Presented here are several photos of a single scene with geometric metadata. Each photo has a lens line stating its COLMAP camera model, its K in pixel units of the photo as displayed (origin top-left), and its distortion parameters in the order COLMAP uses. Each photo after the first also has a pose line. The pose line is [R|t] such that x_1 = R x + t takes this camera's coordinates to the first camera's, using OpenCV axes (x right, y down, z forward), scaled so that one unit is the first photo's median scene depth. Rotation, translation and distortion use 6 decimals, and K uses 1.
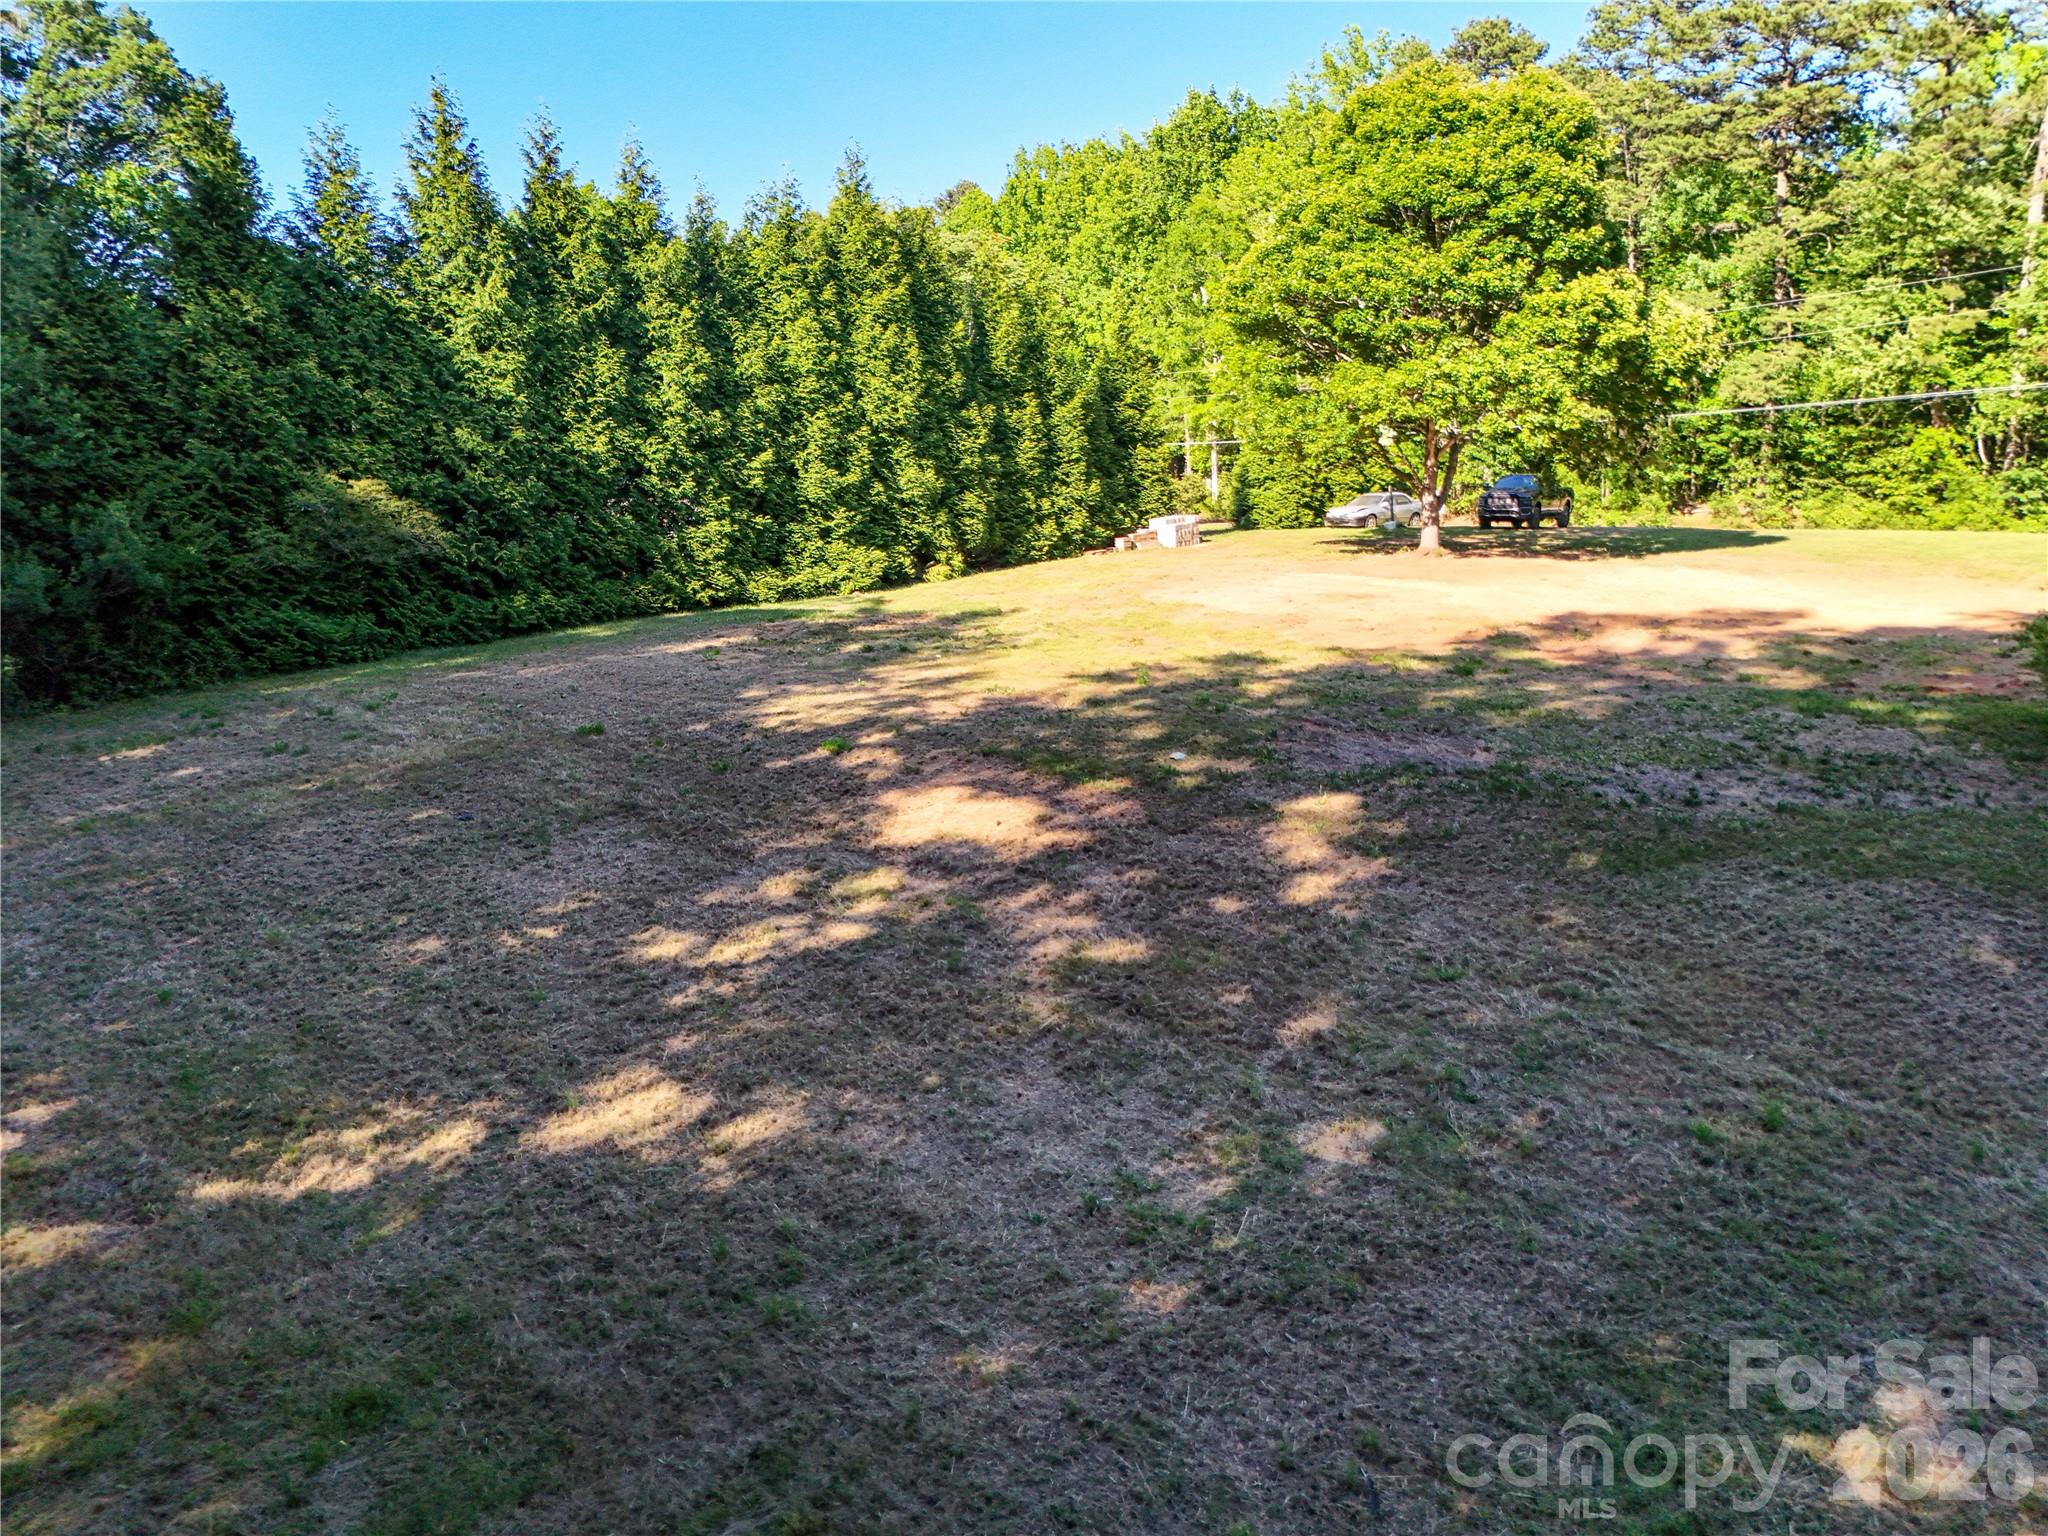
lens RADIAL K [[1507.5, 0, 1026.3], [0, 1507.5, 766.8], [0, 0, 1]] dist [0.071403, -0.065274]
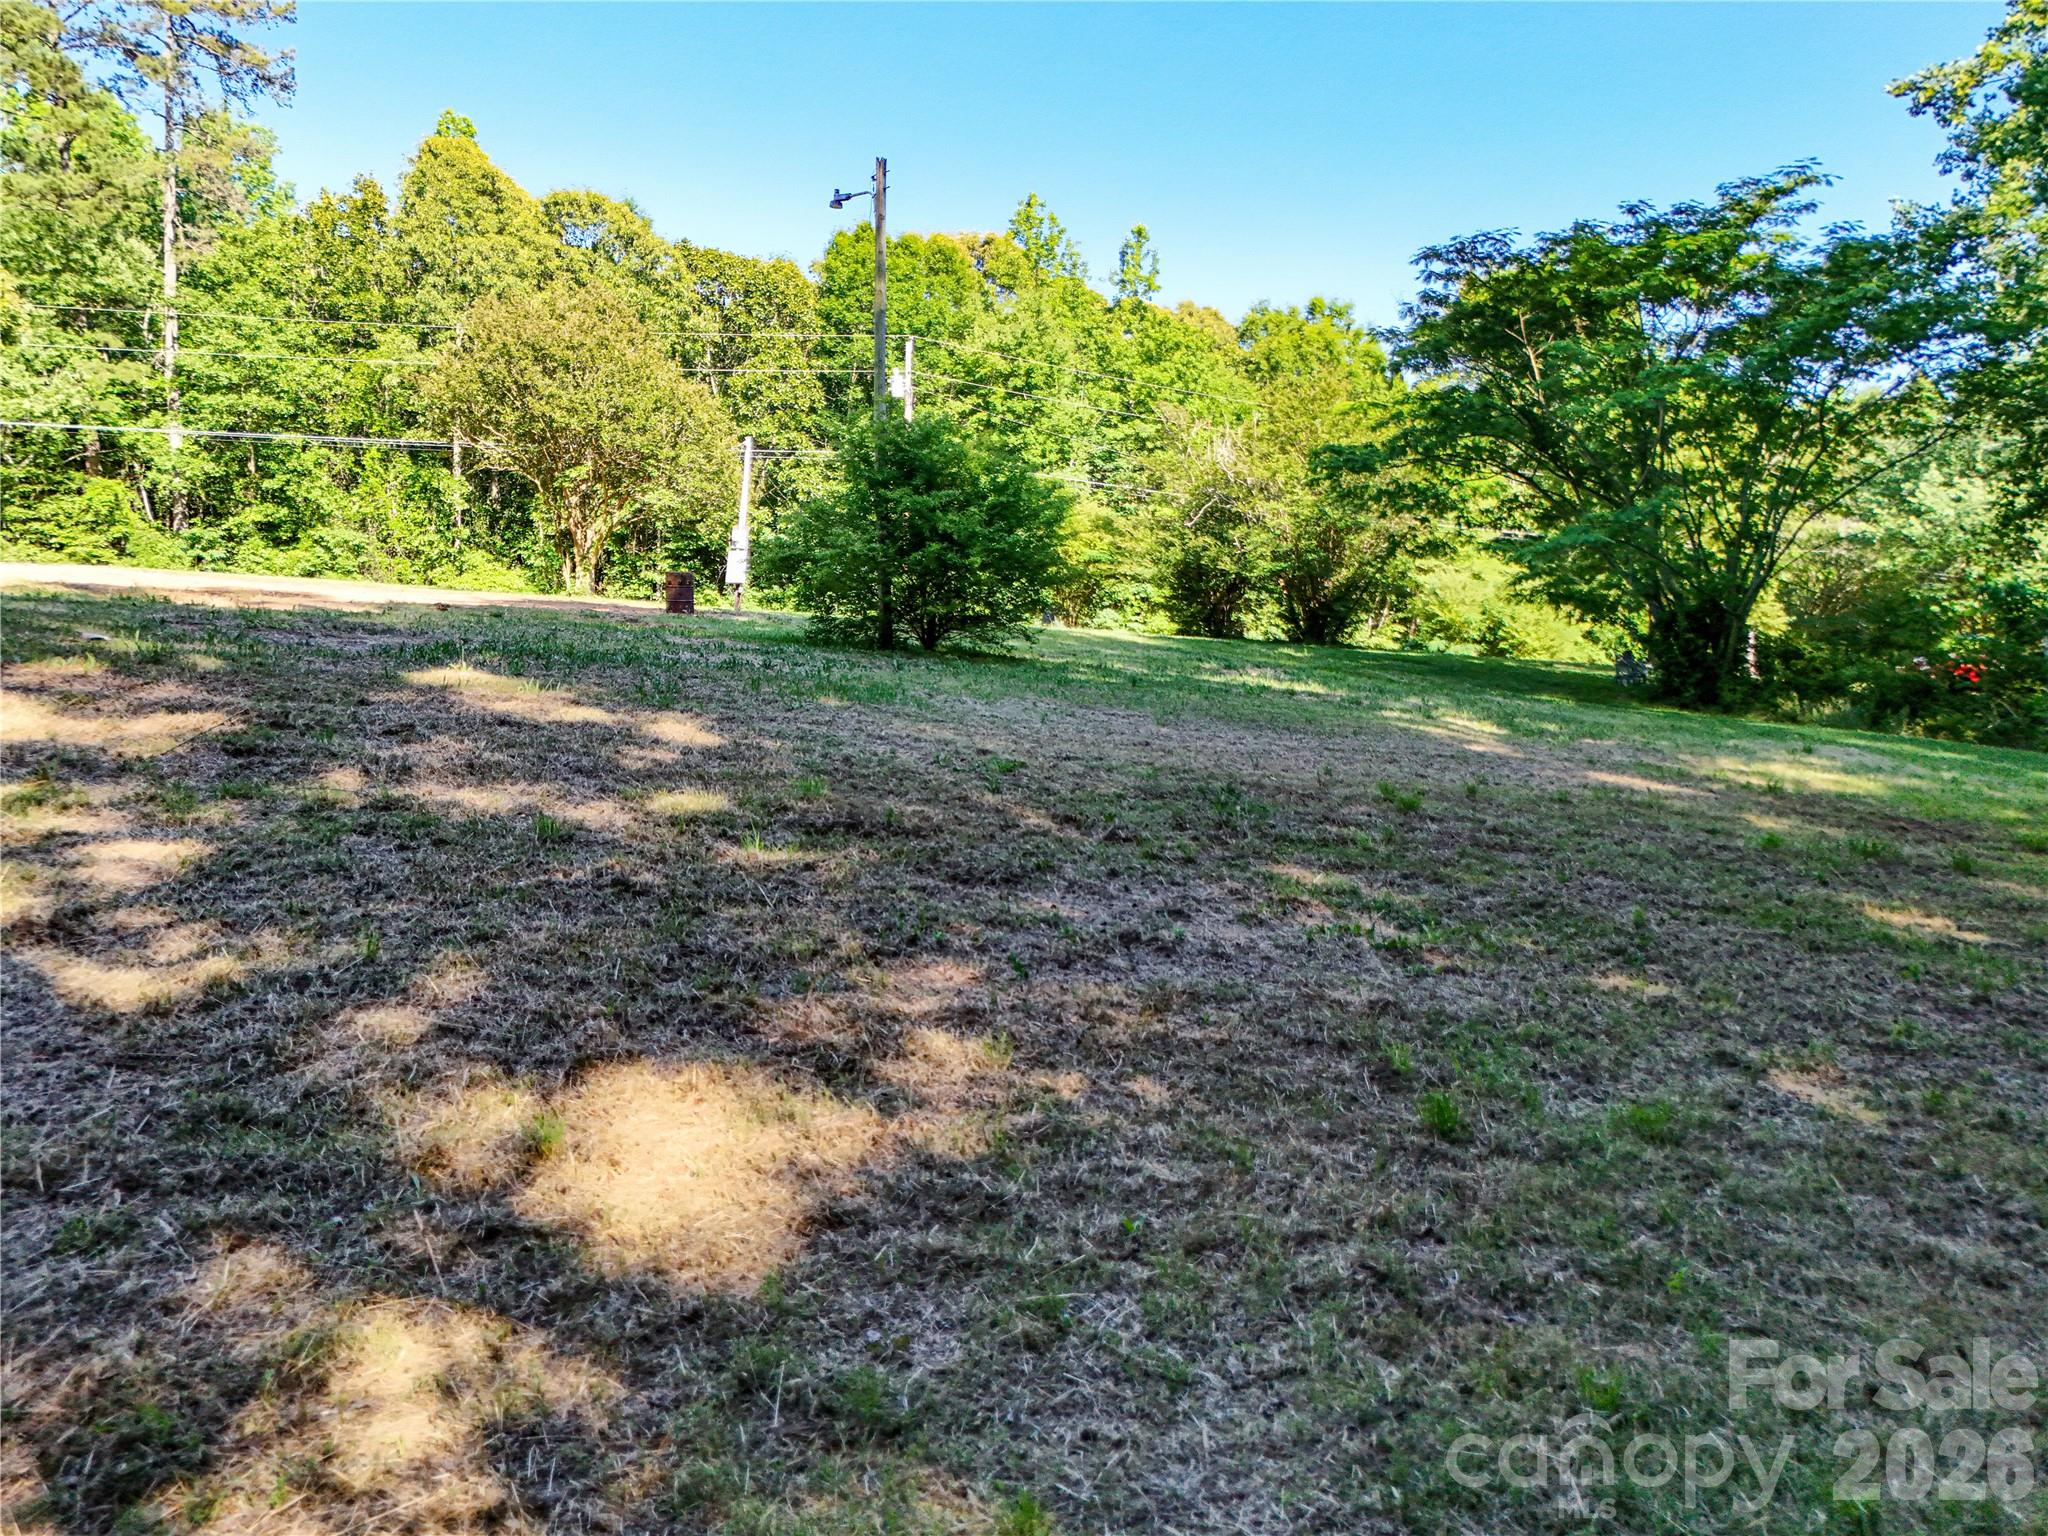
lens RADIAL K [[1507.5, 0, 1029.8], [0, 1507.5, 764.0], [0, 0, 1]] dist [0.071403, -0.065274]
pose [[0.341141, -0.045740, 0.938899, -0.175673], [0.132215, 0.991221, 0.000250, 0.046669], [-0.930668, 0.124051, 0.344194, 0.234188]]
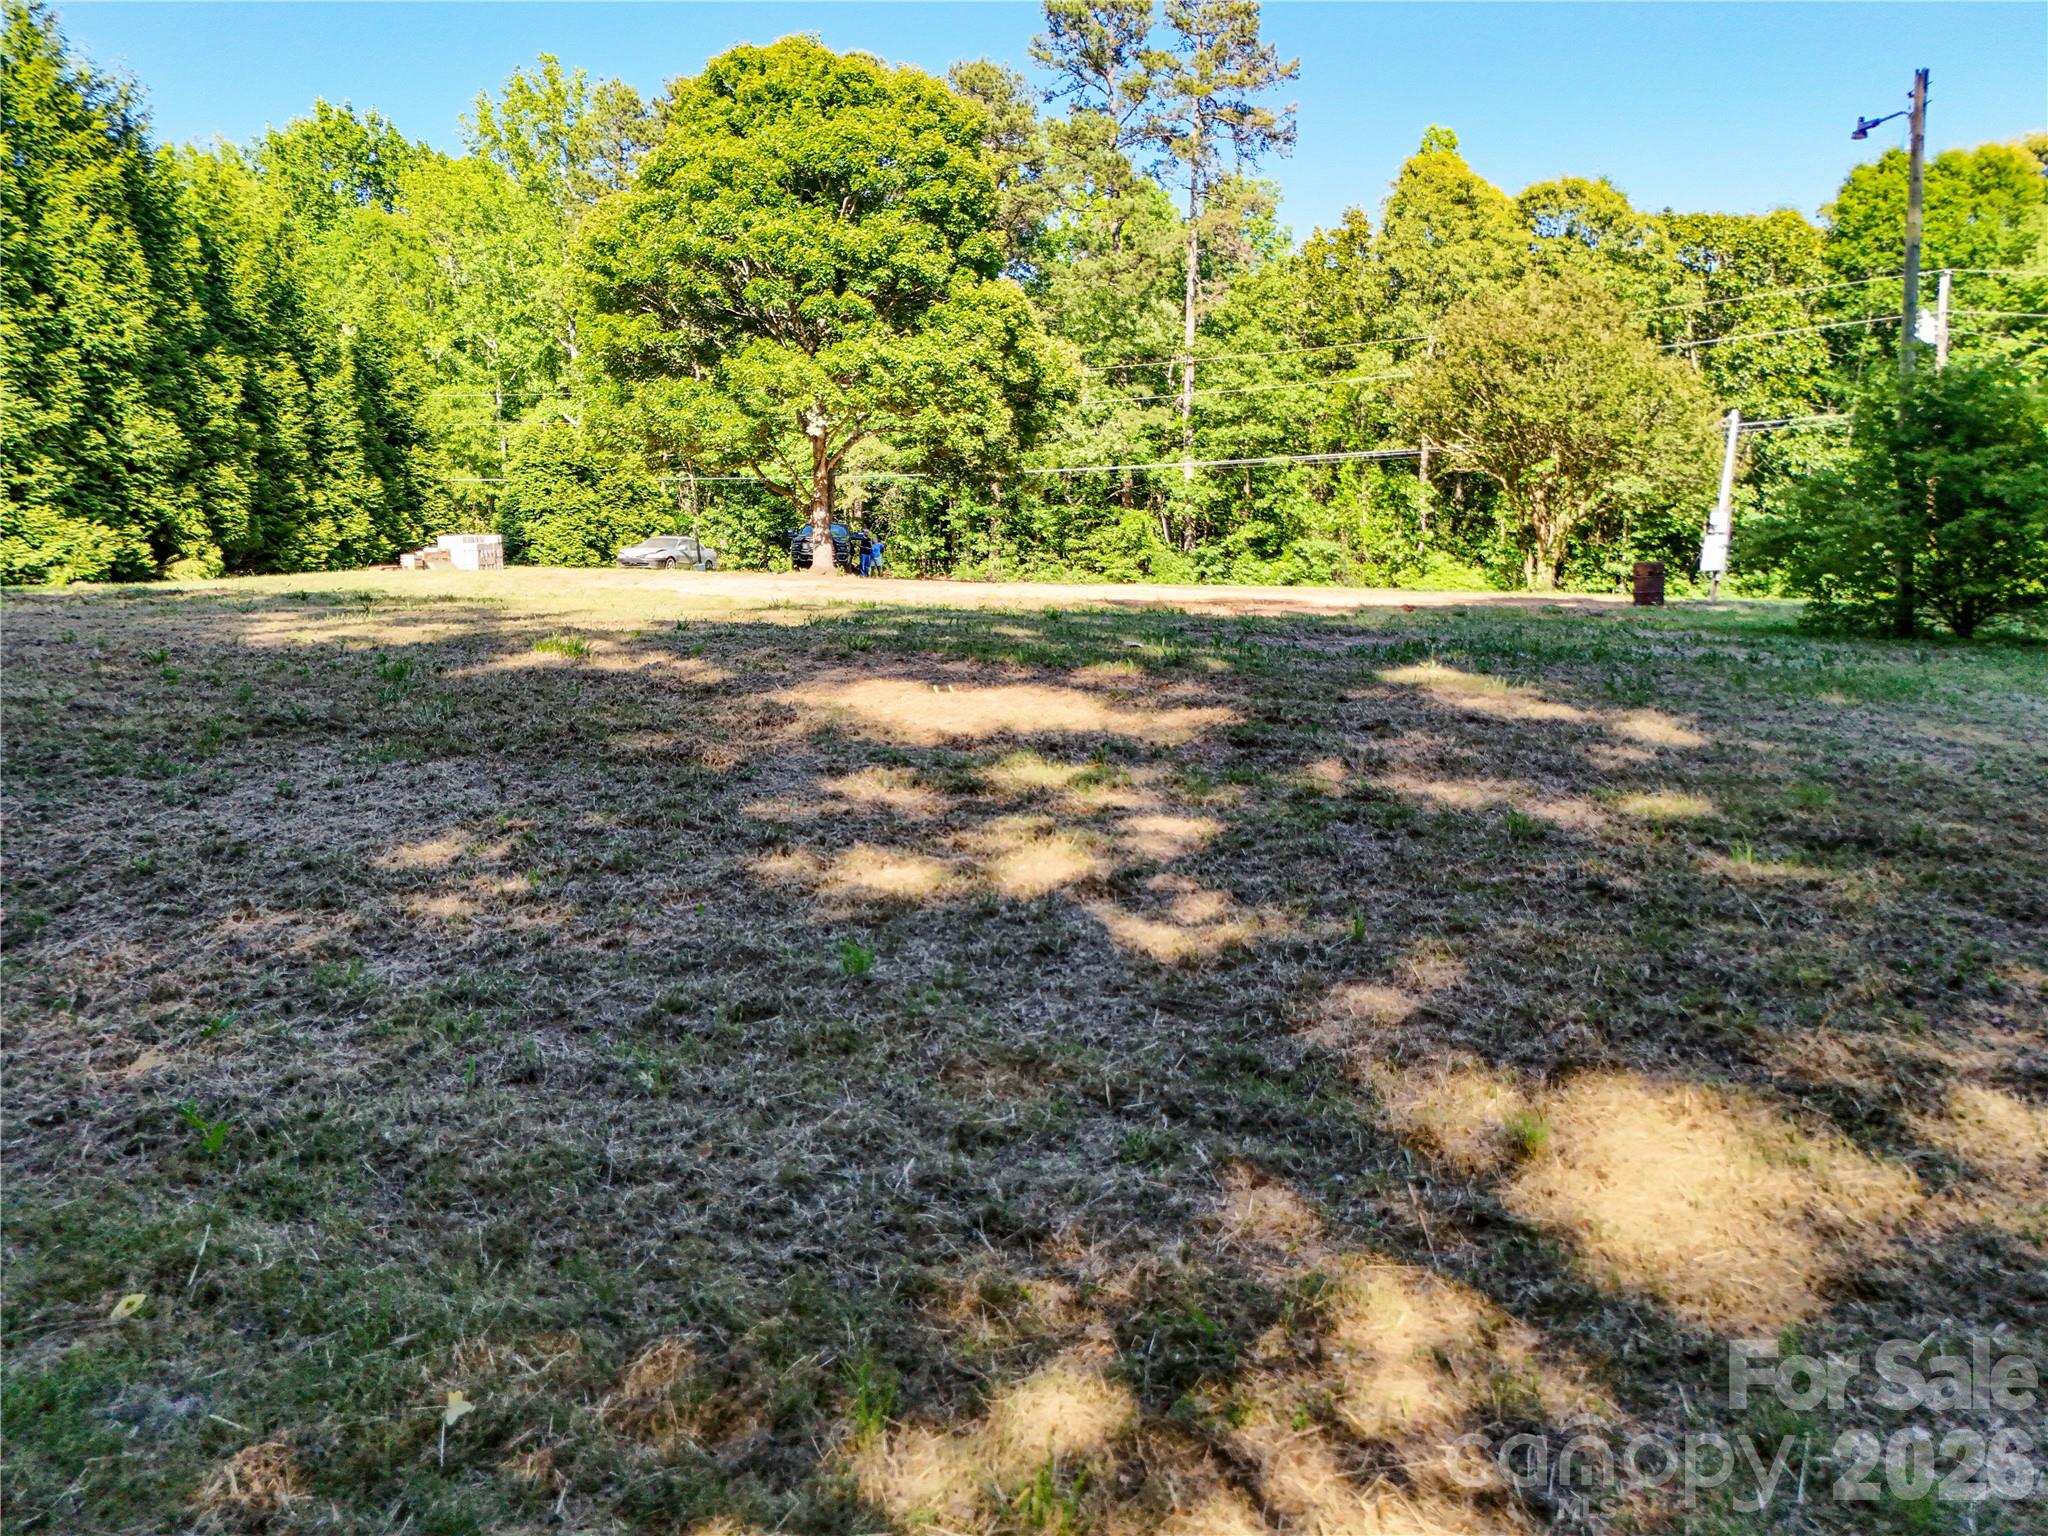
lens RADIAL K [[1507.5, 0, 1023.7], [0, 1507.5, 764.5], [0, 0, 1]] dist [0.071403, -0.065274]
pose [[0.818537, -0.029323, 0.573705, -0.177295], [0.081269, 0.994563, -0.065116, 0.046431], [-0.568676, 0.099924, 0.816470, 0.236463]]
